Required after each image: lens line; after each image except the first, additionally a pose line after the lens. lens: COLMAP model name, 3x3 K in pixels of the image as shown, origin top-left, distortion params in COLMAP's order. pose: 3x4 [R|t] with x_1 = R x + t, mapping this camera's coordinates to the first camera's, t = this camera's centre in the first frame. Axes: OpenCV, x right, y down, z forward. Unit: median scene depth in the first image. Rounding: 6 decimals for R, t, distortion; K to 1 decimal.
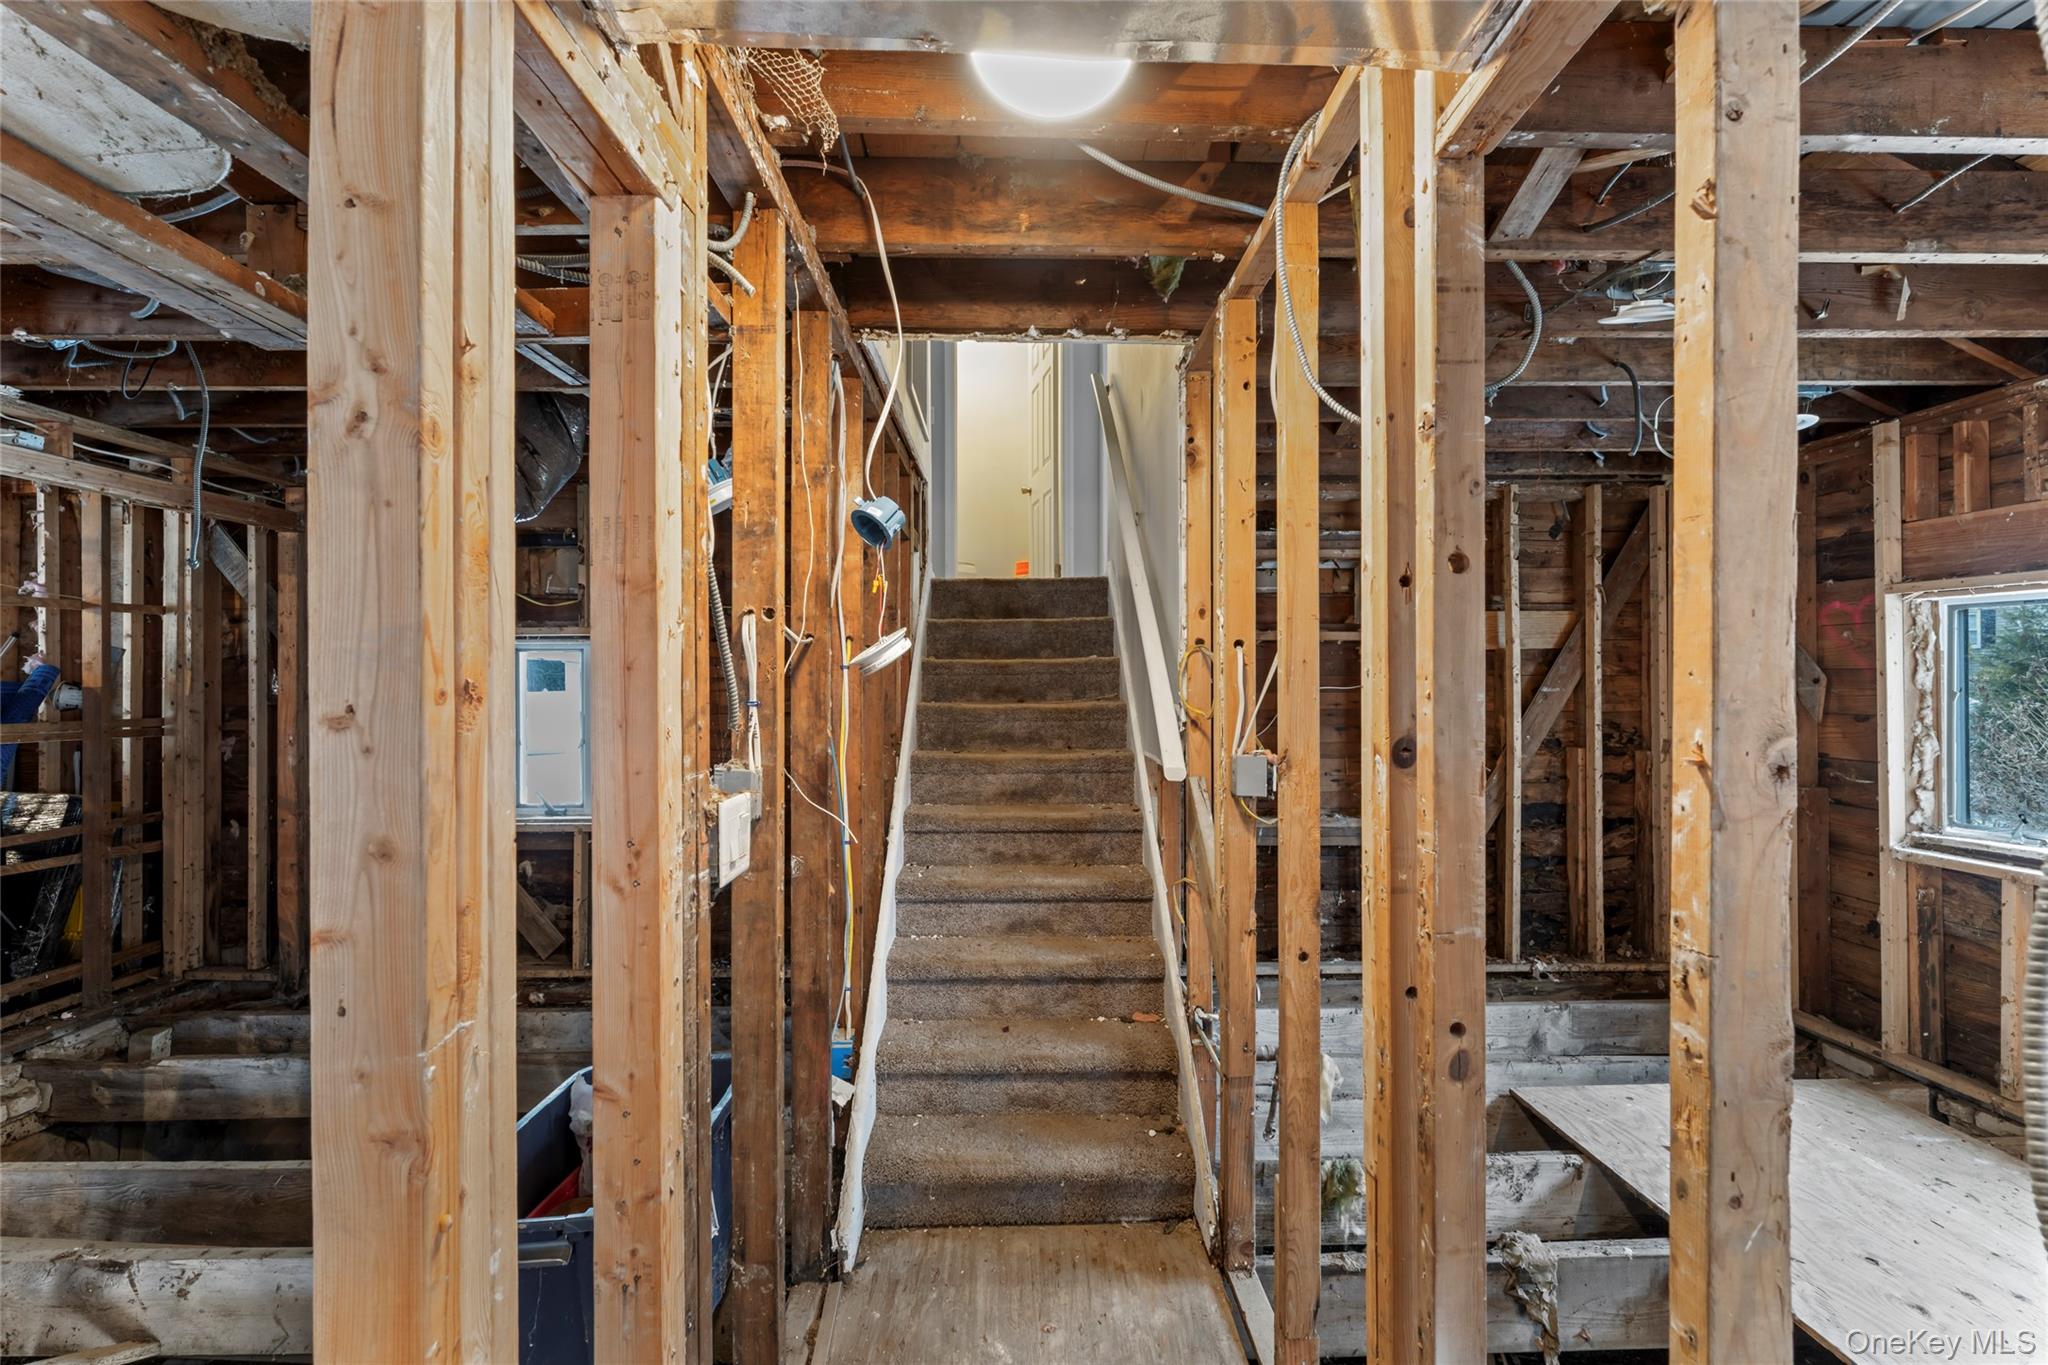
lens RADIAL K [[820.6, 0, 1025.0], [0, 820.6, 672.4], [0, 0, 1]] dist [-0.003399, -0.000049]
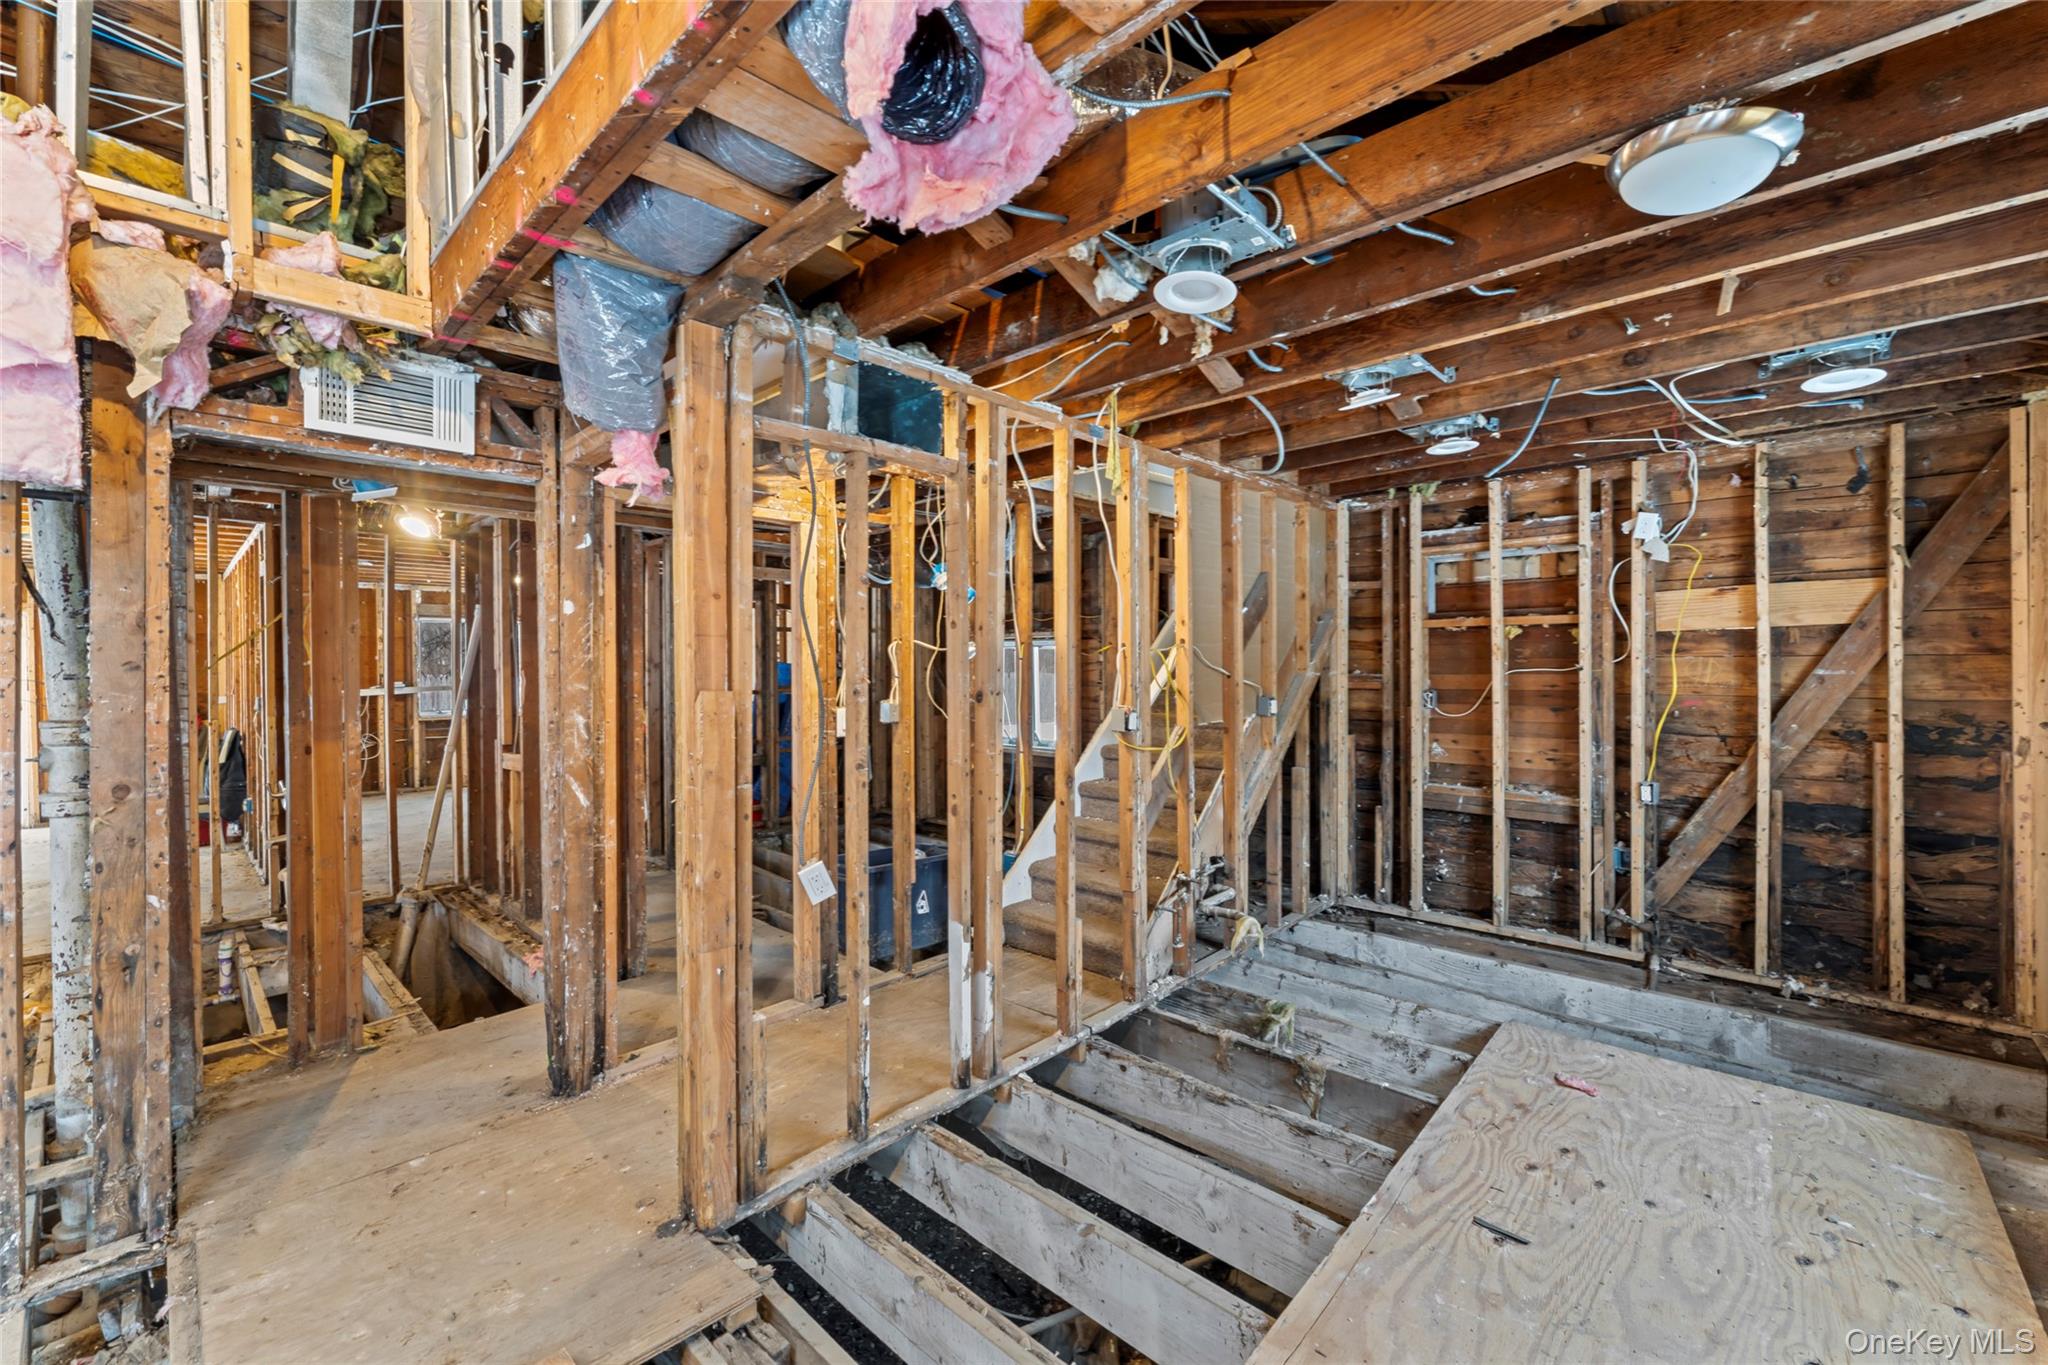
lens RADIAL K [[820.6, 0, 1025.0], [0, 820.6, 672.4], [0, 0, 1]] dist [-0.003399, -0.000049]
pose [[0.720240, 0.003645, -0.693716, 0.624964], [0.006735, 0.999902, 0.012246, 0.005156], [0.693693, -0.013493, 0.720145, -0.200146]]
